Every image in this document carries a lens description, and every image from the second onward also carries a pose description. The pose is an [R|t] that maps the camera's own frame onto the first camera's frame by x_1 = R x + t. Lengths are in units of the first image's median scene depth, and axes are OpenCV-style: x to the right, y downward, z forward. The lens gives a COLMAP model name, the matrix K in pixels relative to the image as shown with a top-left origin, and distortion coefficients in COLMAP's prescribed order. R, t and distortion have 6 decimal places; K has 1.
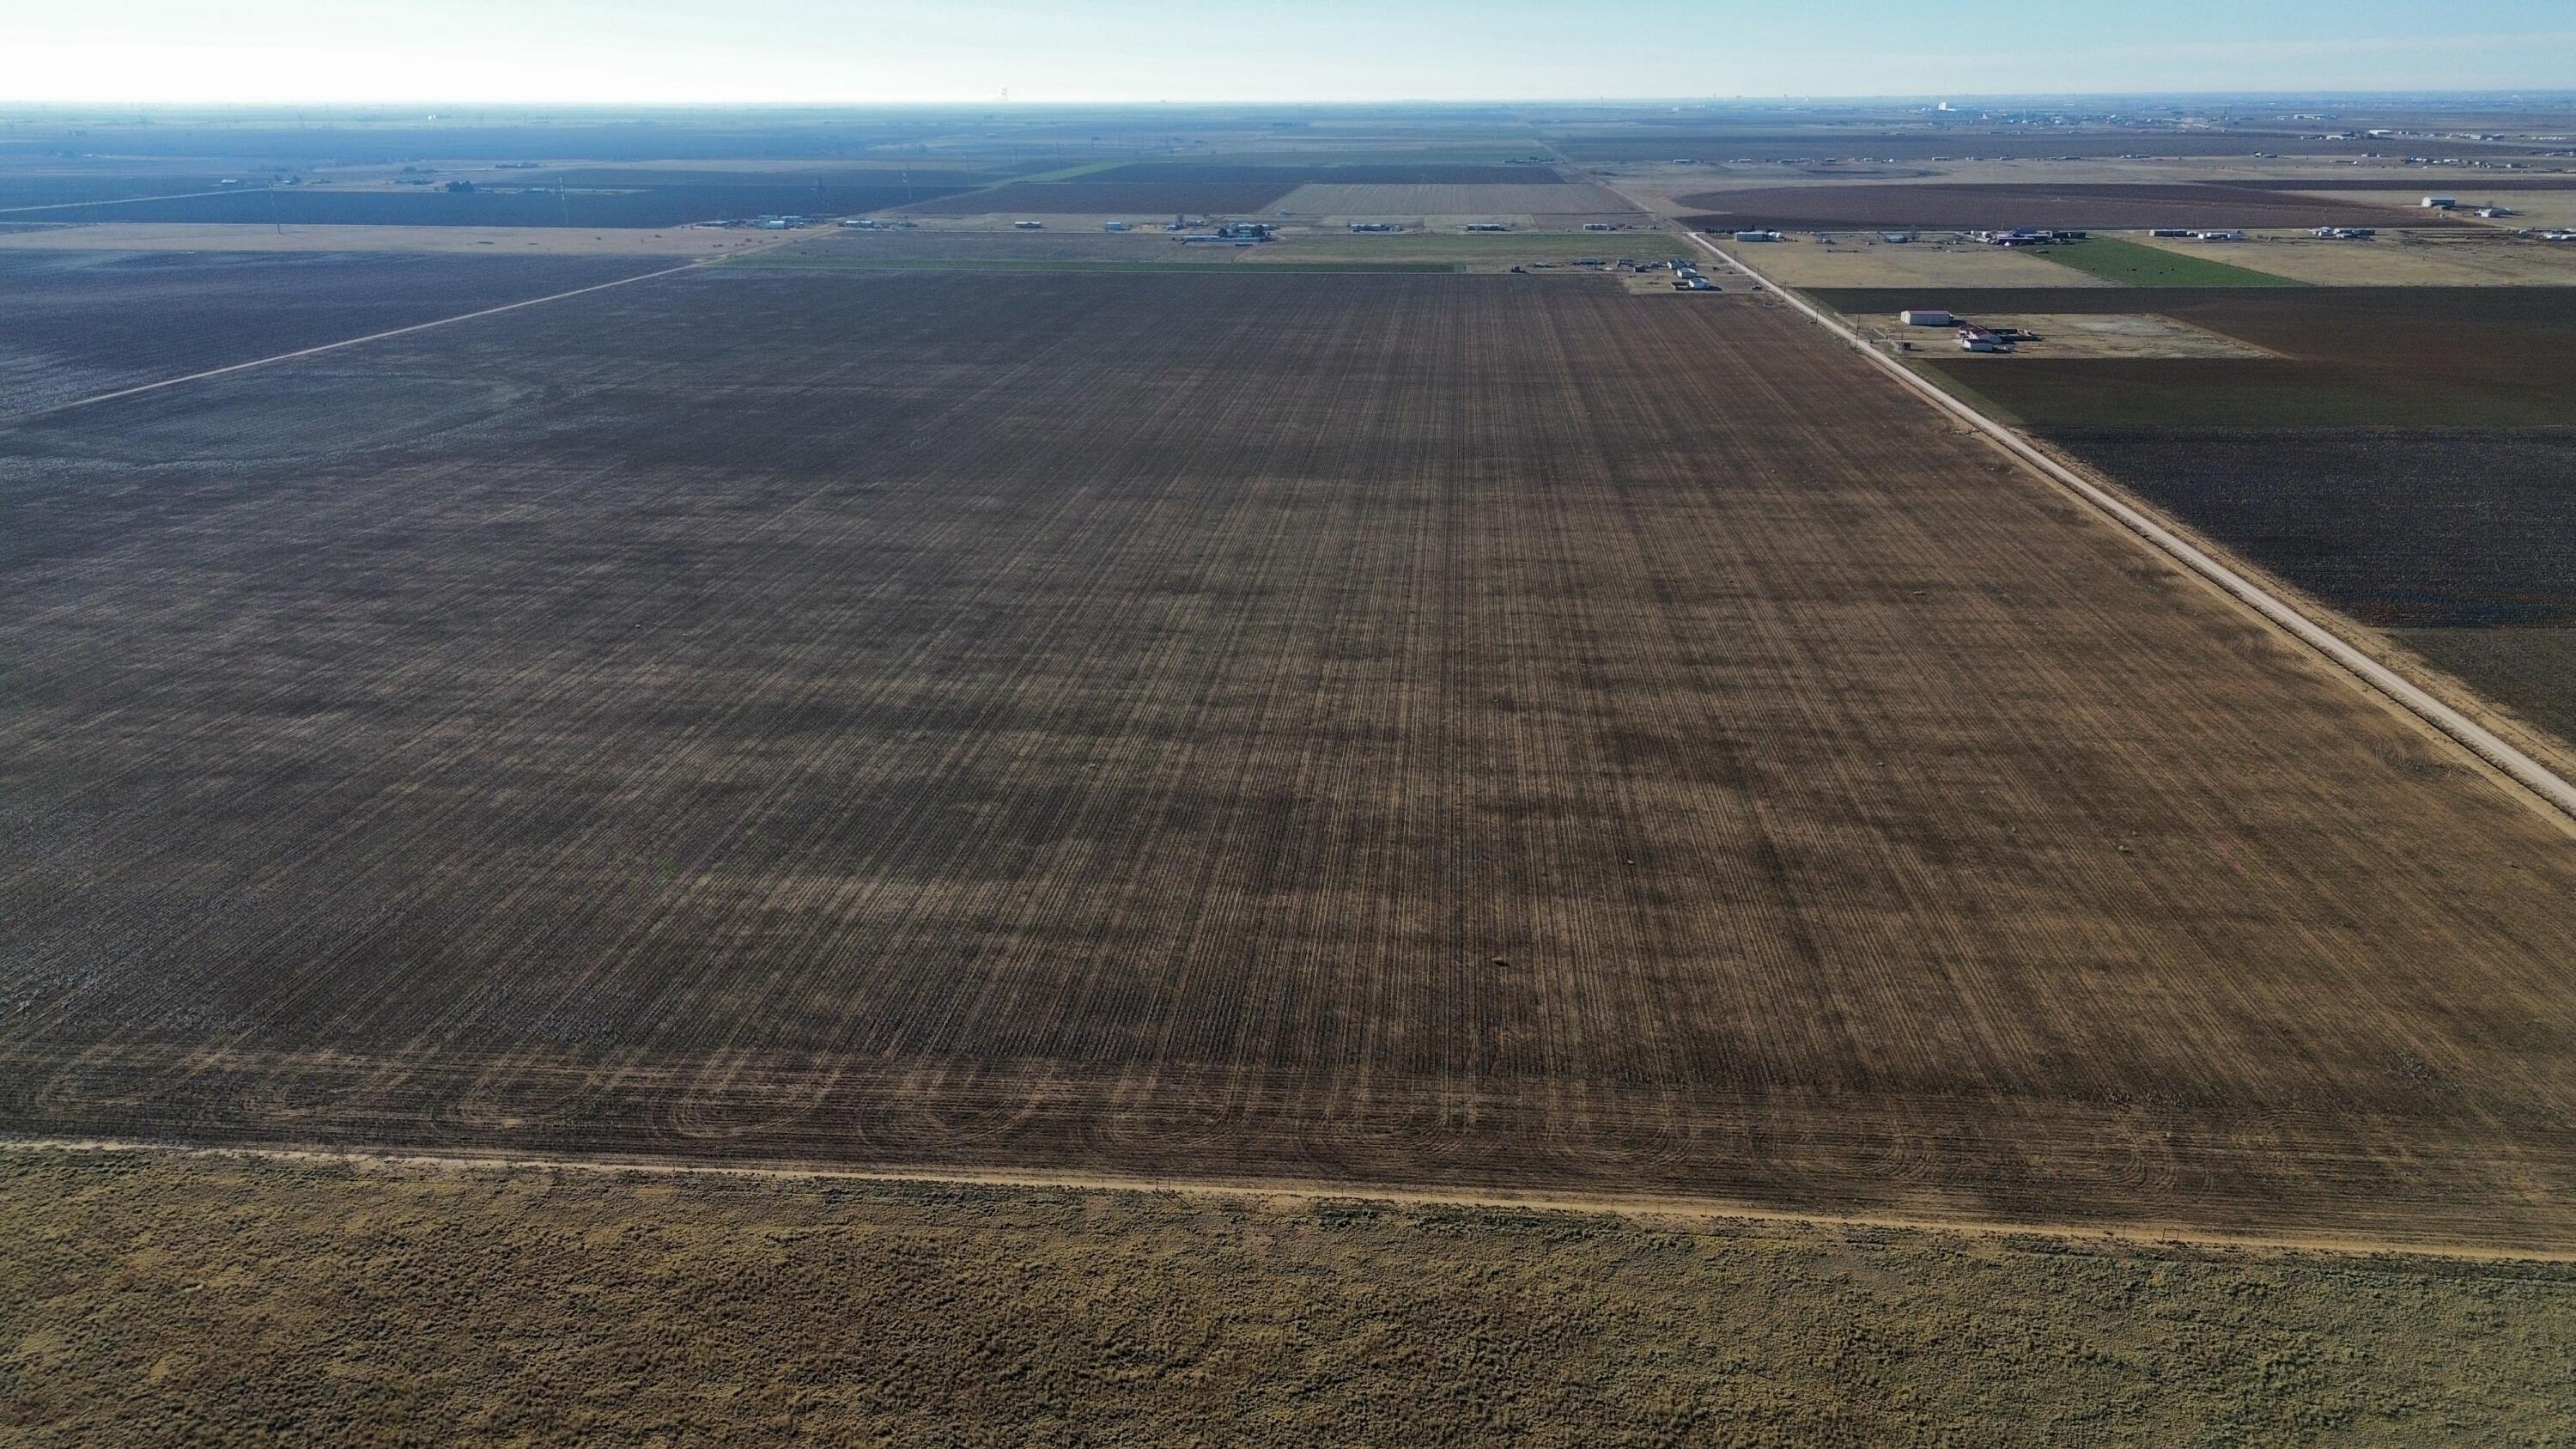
lens RADIAL K [[1813.8, 0, 1301.6], [0, 1813.8, 725.4], [0, 0, 1]] dist [0.086938, -0.086904]
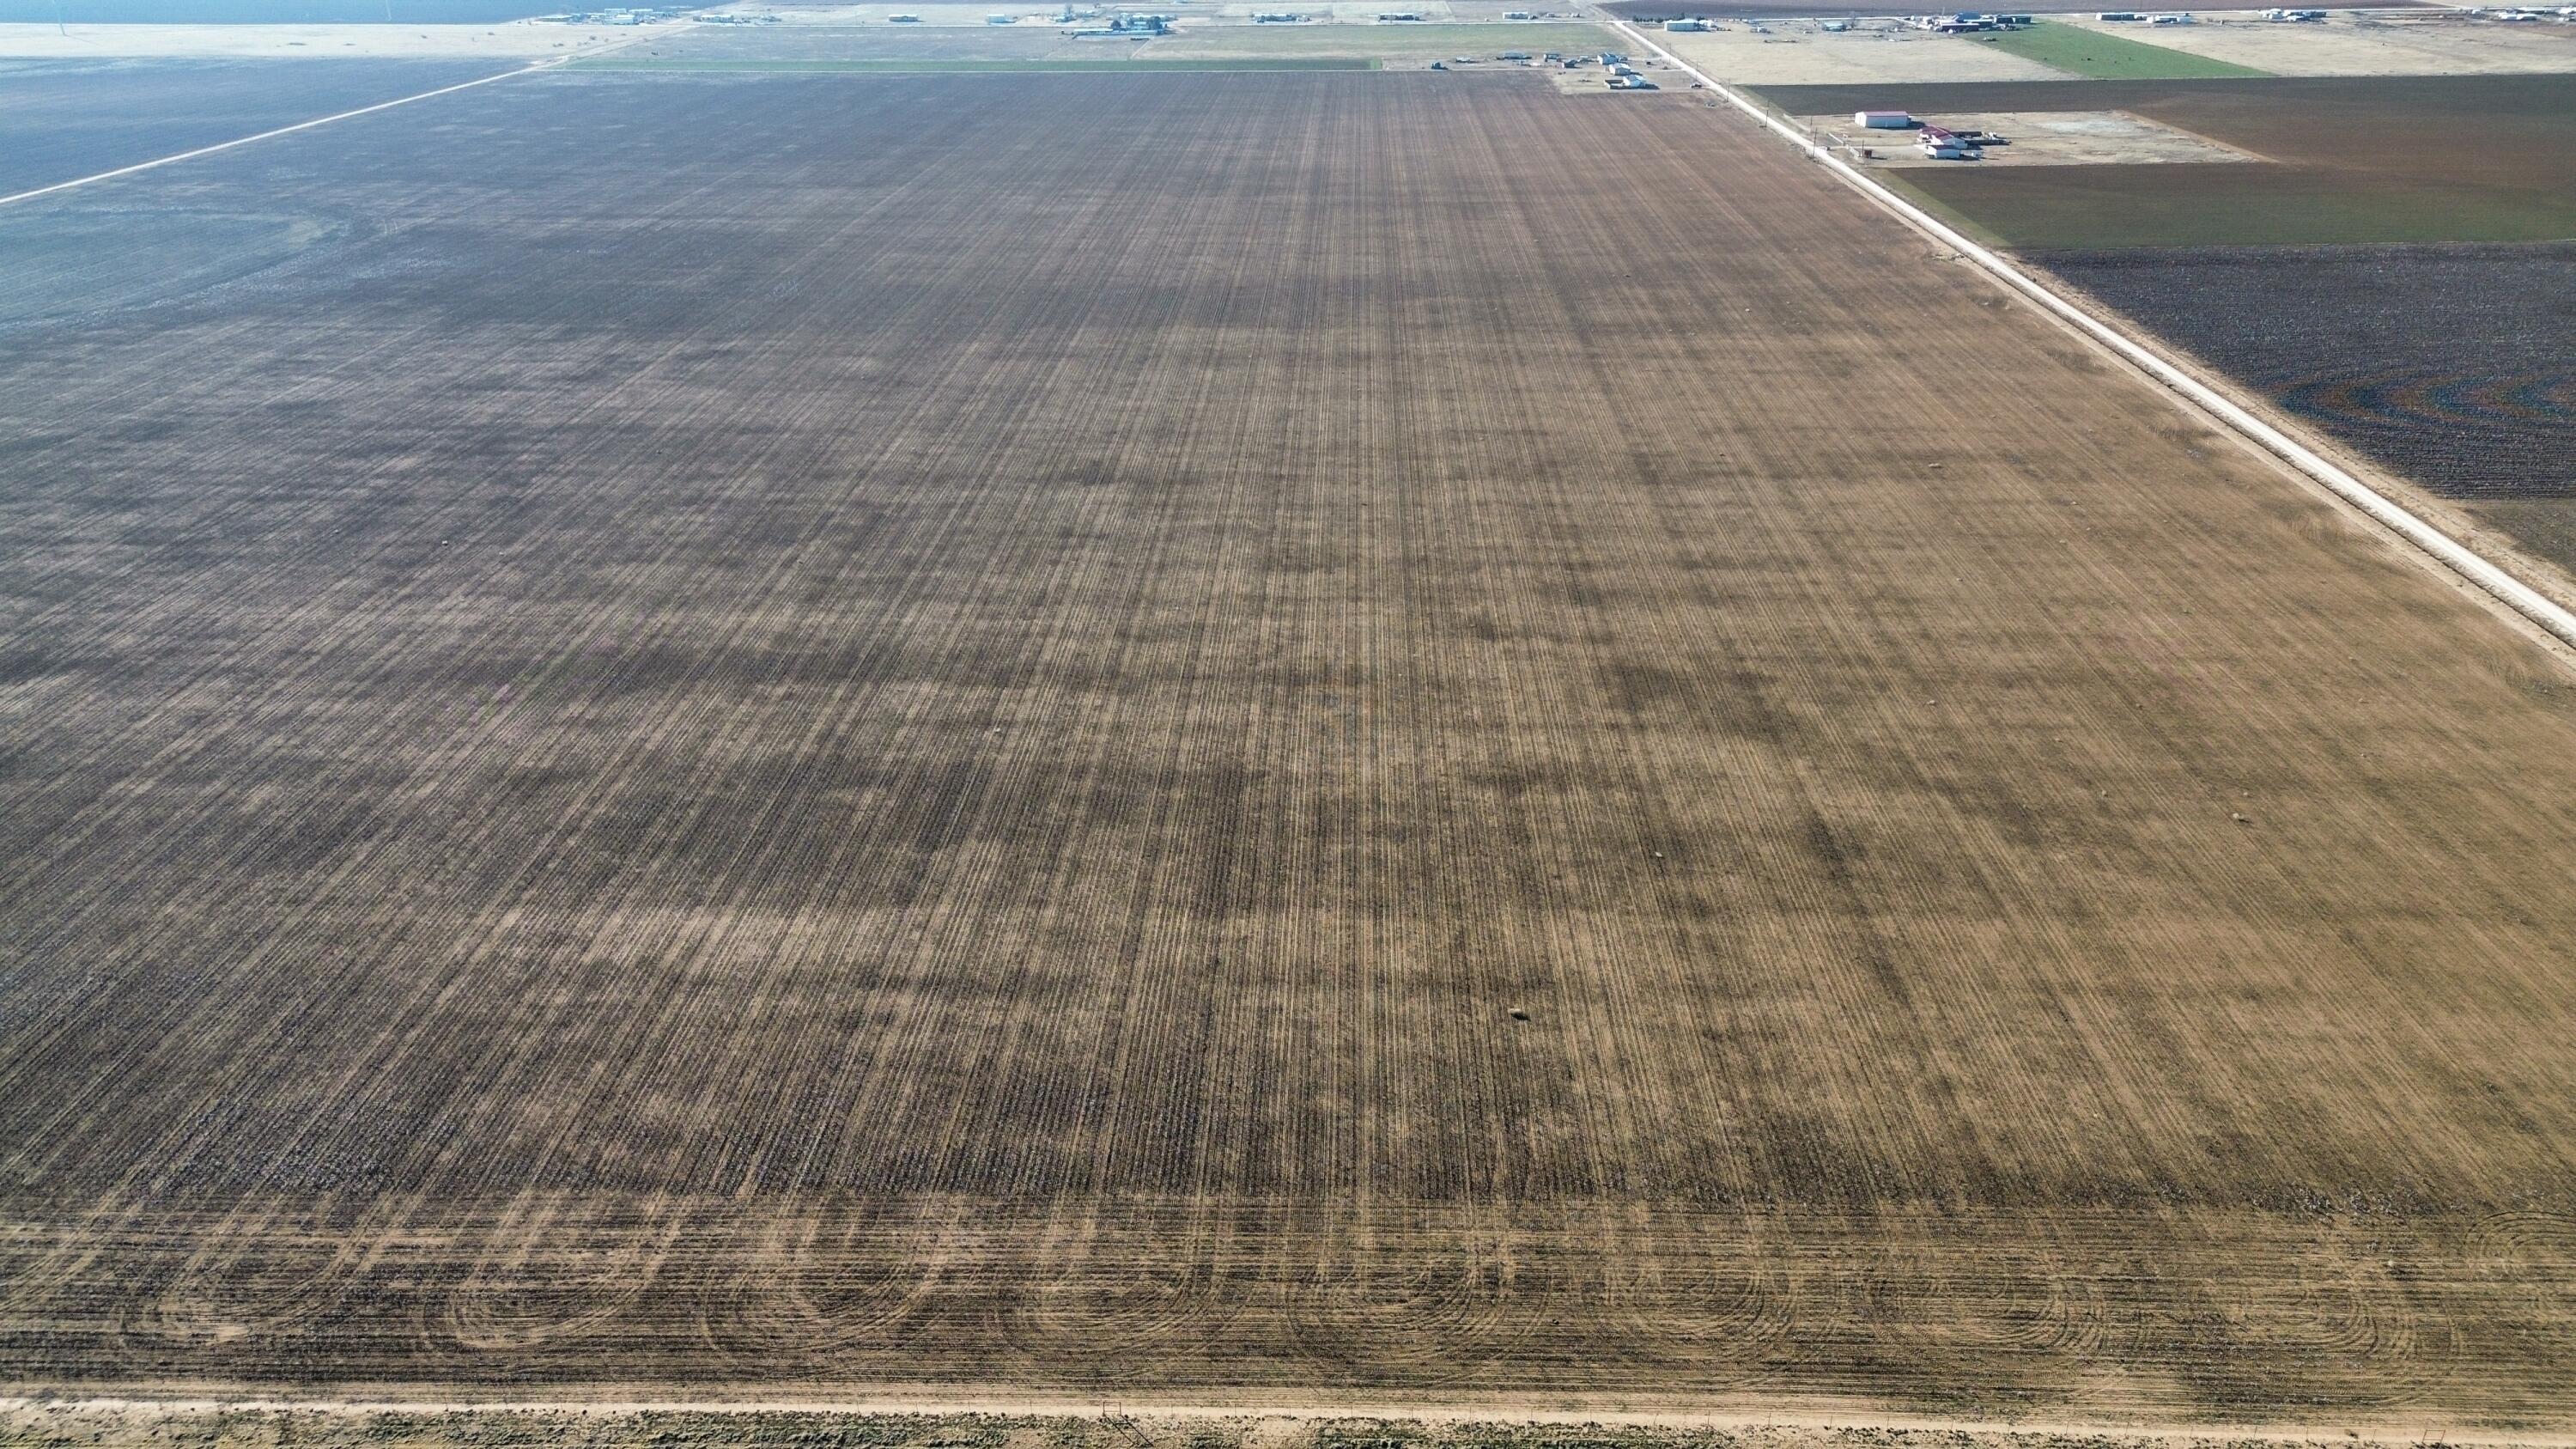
lens RADIAL K [[1817.4, 0, 1303.1], [0, 1817.4, 723.6], [0, 0, 1]] dist [0.071126, -0.055118]
pose [[0.998439, -0.028041, 0.048296, -0.015605], [0.022846, 0.994215, 0.104955, -0.063050], [-0.050960, -0.103688, 0.993304, 0.164769]]
